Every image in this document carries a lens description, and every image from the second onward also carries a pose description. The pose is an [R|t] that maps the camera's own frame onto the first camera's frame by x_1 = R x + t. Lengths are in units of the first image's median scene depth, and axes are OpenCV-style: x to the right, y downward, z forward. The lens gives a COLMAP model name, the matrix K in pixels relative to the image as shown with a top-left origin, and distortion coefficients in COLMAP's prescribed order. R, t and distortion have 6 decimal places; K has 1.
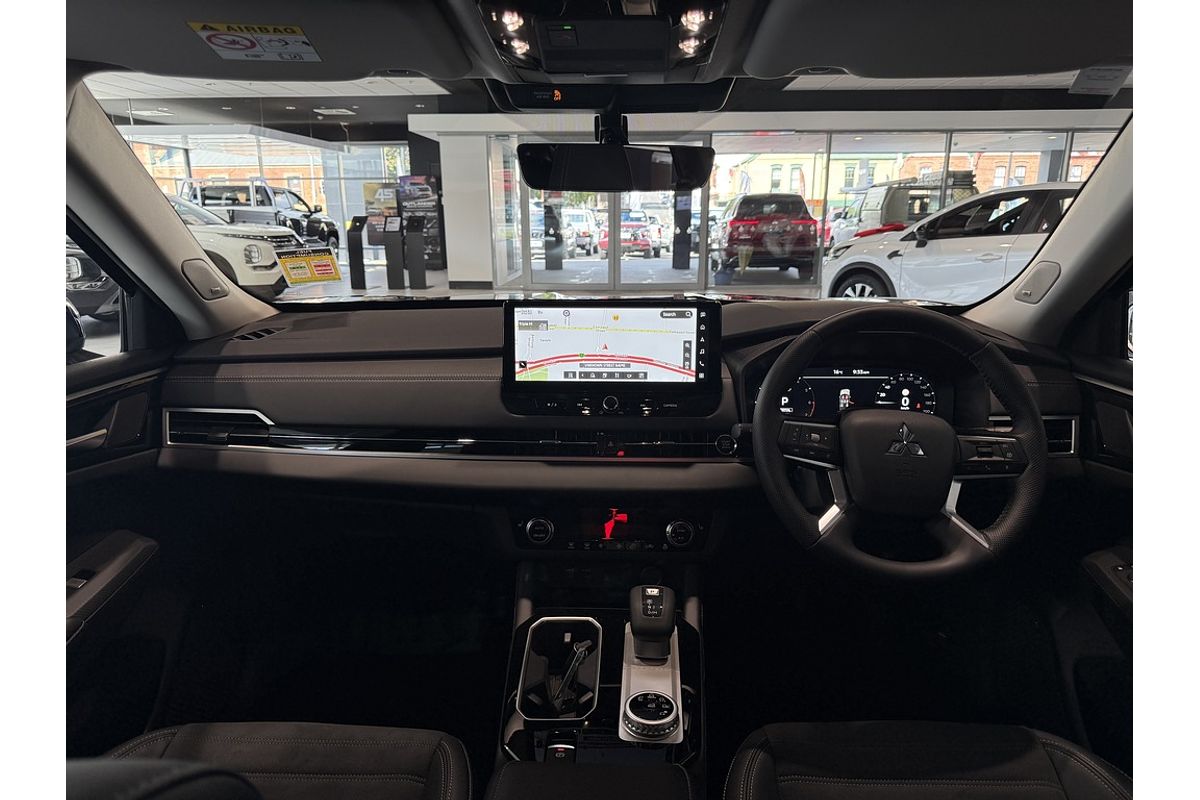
lens RADIAL K [[757.4, 0, 593.0], [0, 757.4, 399.1], [0, 0, 1]] dist [0.017666, -0.046134]
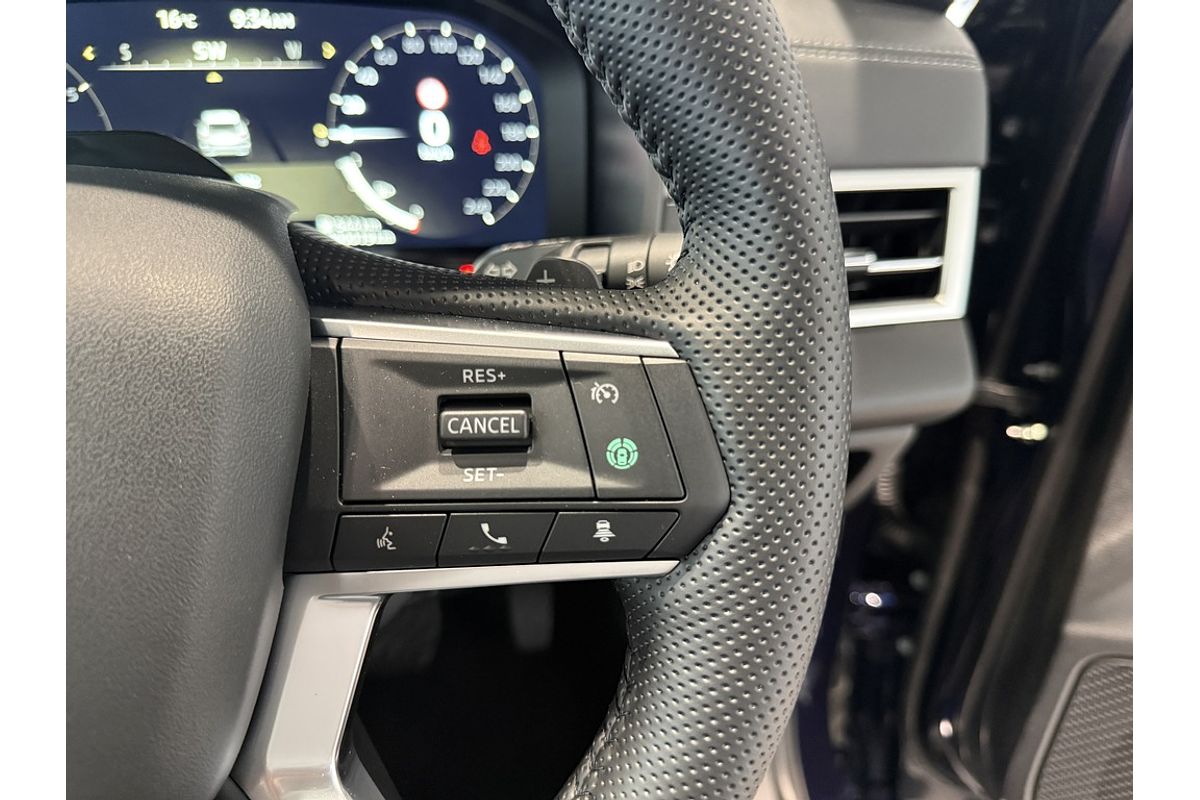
lens RADIAL K [[757.4, 0, 597.2], [0, 757.4, 405.4], [0, 0, 1]] dist [0.017666, -0.046134]
pose [[0.982388, -0.076276, 0.170577, 0.438972], [0.017289, 0.946077, 0.323480, 0.010725], [-0.186053, -0.314834, 0.930733, 0.726295]]
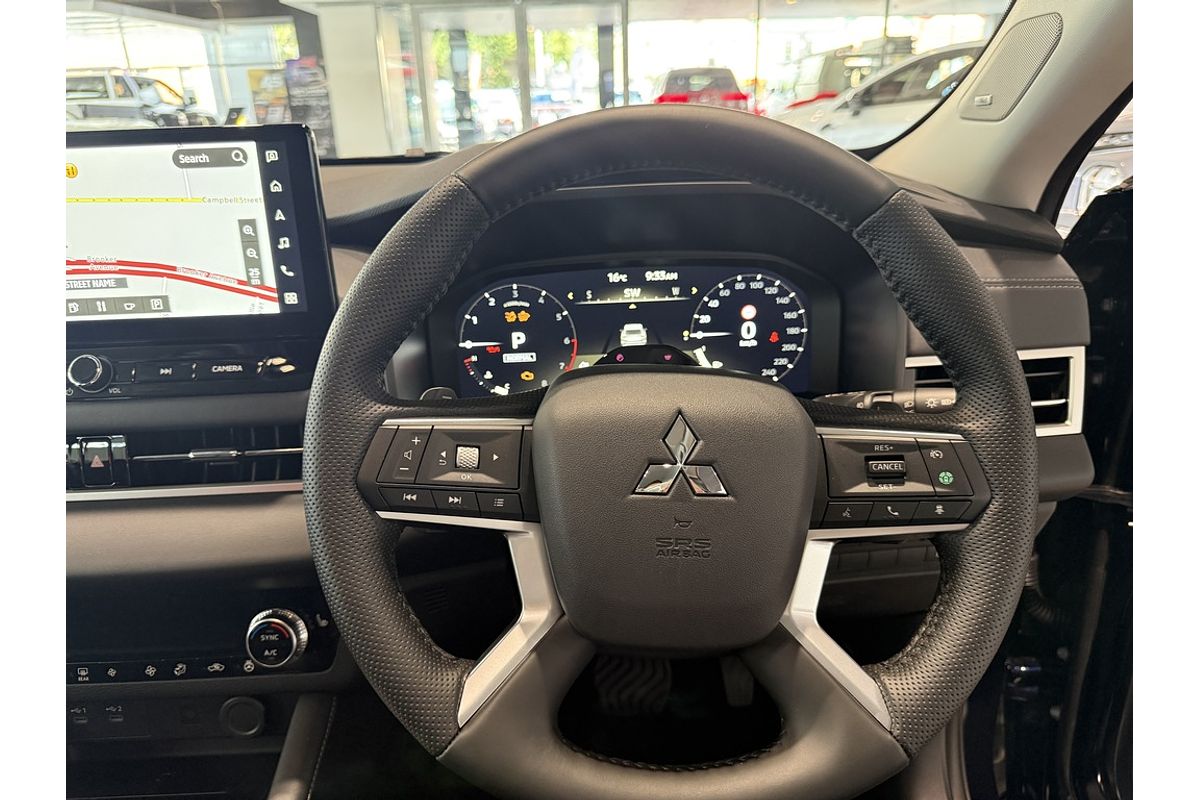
lens RADIAL K [[757.4, 0, 596.3], [0, 757.4, 413.7], [0, 0, 1]] dist [0.017666, -0.046134]
pose [[0.996485, -0.053093, 0.064792, 0.291208], [0.043004, 0.988017, 0.148231, -0.022255], [-0.071886, -0.144924, 0.986828, 0.531573]]
